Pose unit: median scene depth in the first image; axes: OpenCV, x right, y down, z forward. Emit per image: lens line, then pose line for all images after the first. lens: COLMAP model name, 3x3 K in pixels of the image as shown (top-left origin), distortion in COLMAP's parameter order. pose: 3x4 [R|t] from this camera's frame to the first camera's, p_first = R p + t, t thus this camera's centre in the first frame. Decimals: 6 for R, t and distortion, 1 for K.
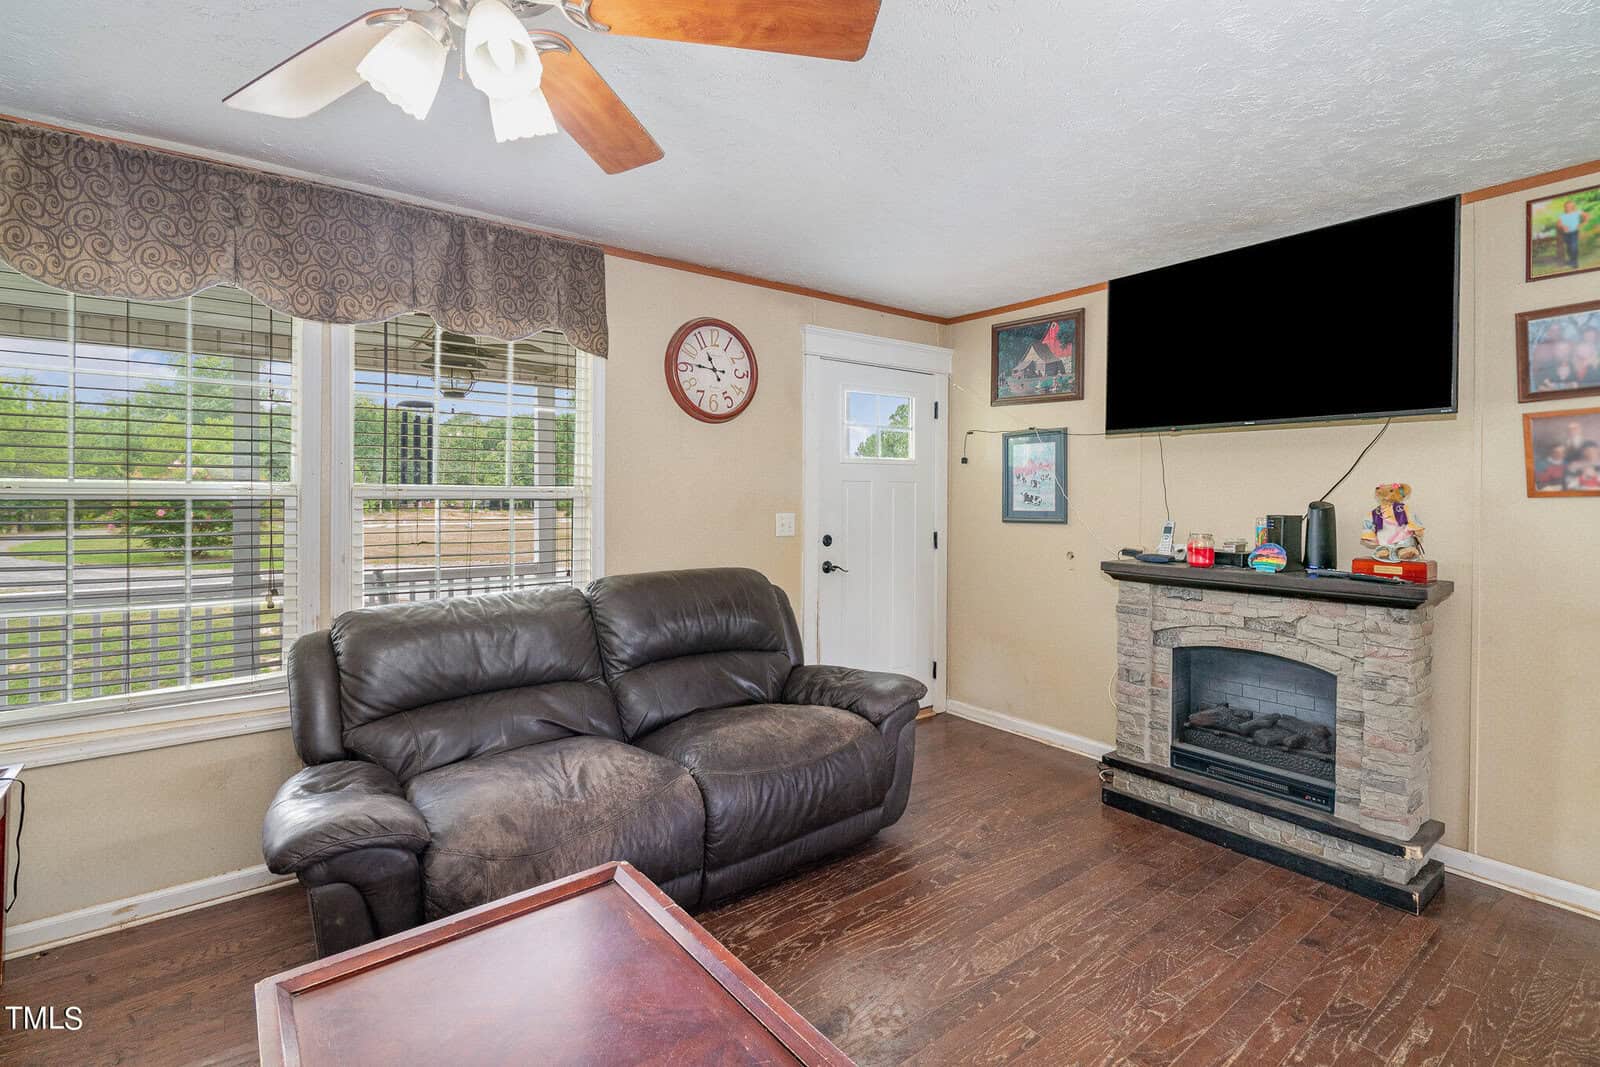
lens RADIAL K [[731.1, 0, 790.4], [0, 731.1, 491.4], [0, 0, 1]] dist [-0.001099, 0.002488]
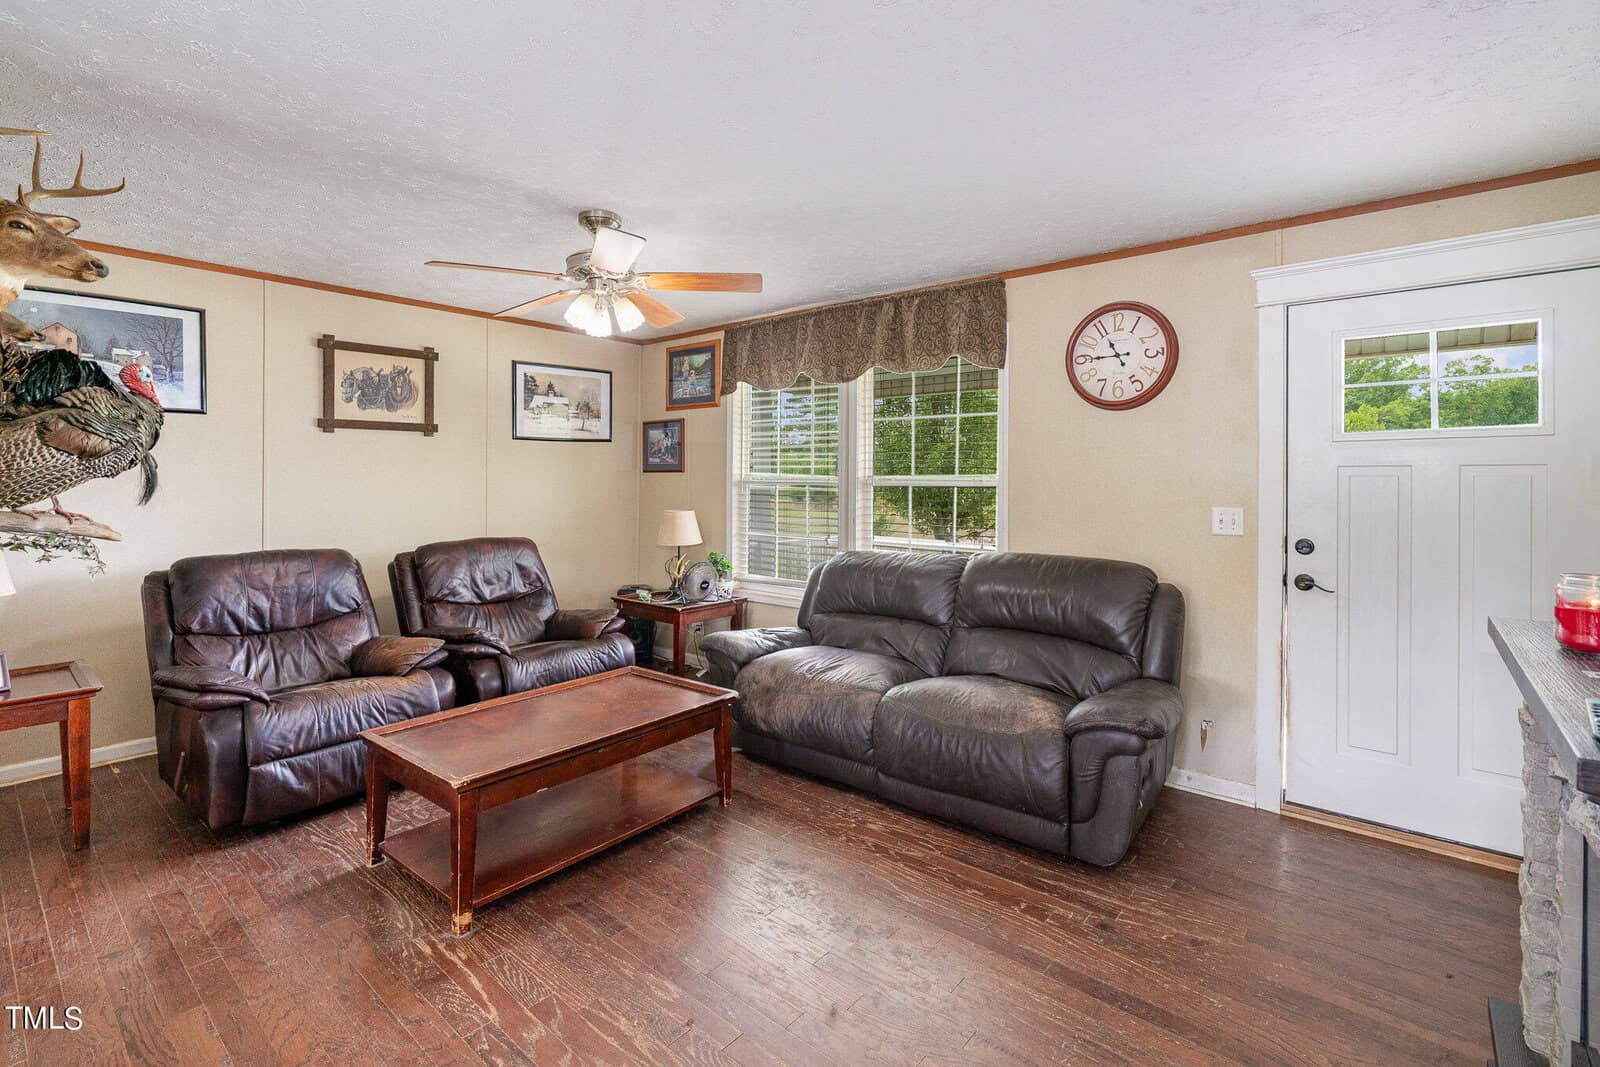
lens RADIAL K [[731.1, 0, 796.3], [0, 731.1, 483.8], [0, 0, 1]] dist [-0.001099, 0.002488]
pose [[0.224447, 0.002053, -0.974484, 0.880295], [-0.000345, 0.999998, 0.002027, 0.001531], [0.974486, -0.000118, 0.224448, 0.440749]]
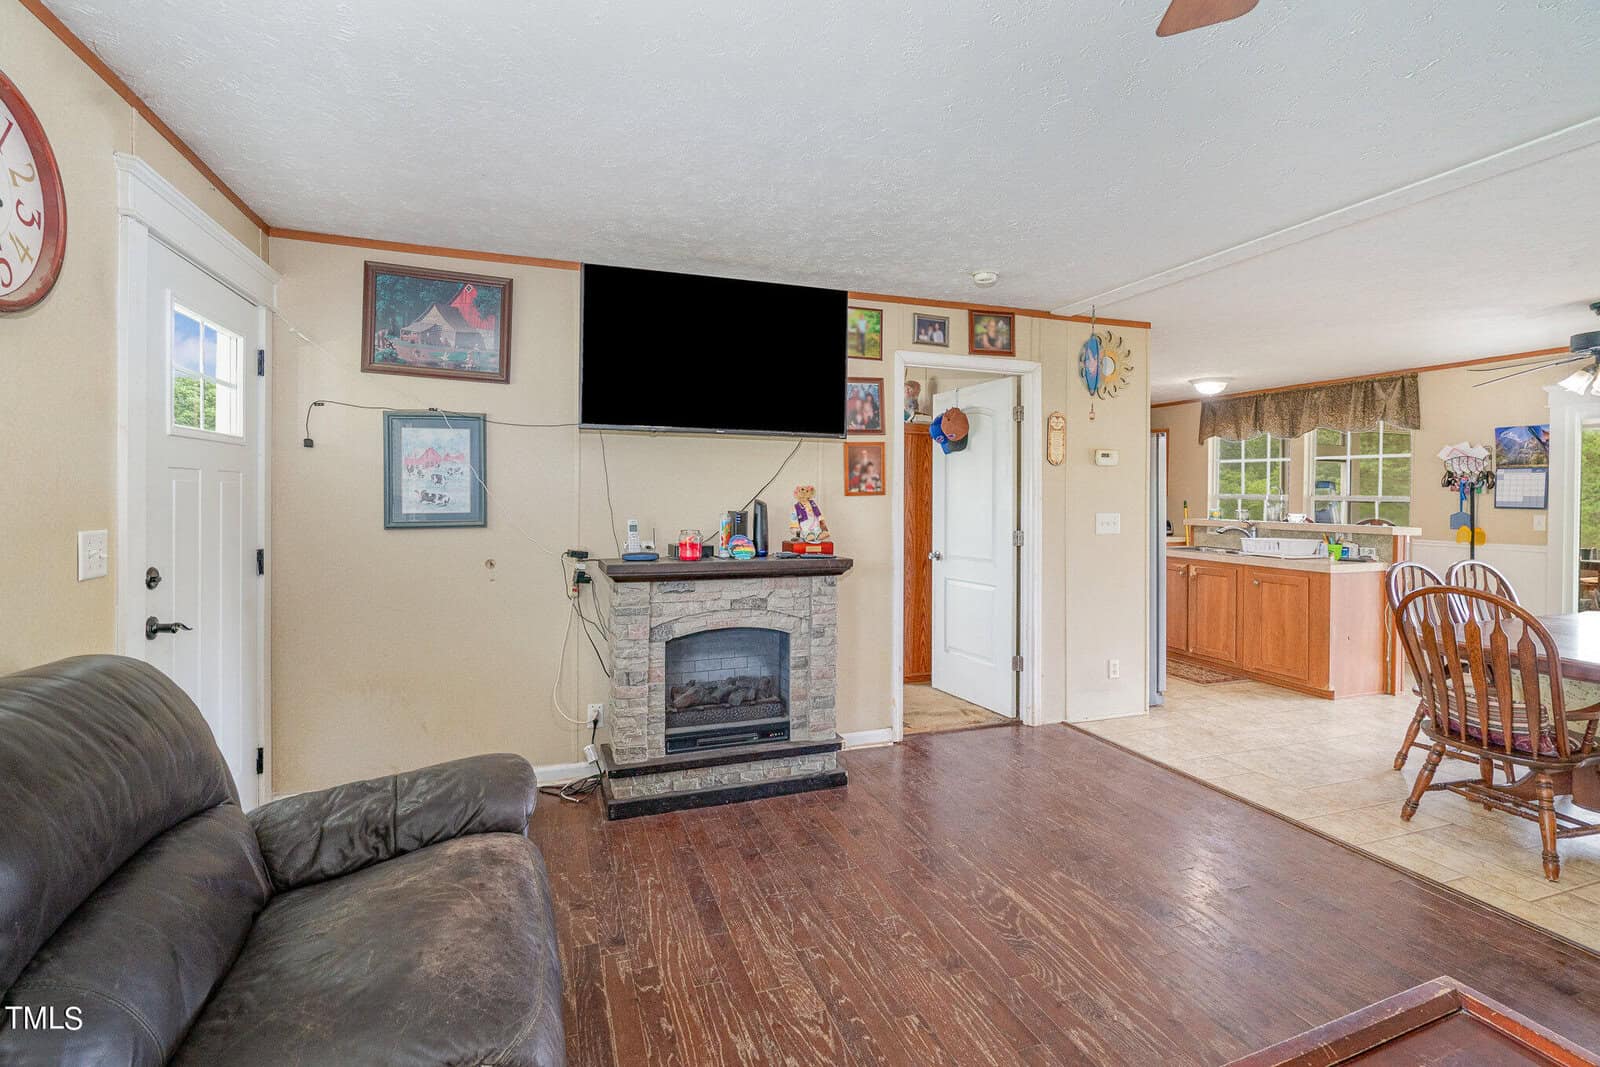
lens RADIAL K [[731.1, 0, 804.8], [0, 731.1, 500.8], [0, 0, 1]] dist [-0.001099, 0.002488]
pose [[0.293501, -0.008897, 0.955917, -0.426539], [-0.008245, 0.999896, 0.011838, 0.000545], [-0.955923, -0.011355, 0.293397, 0.524027]]
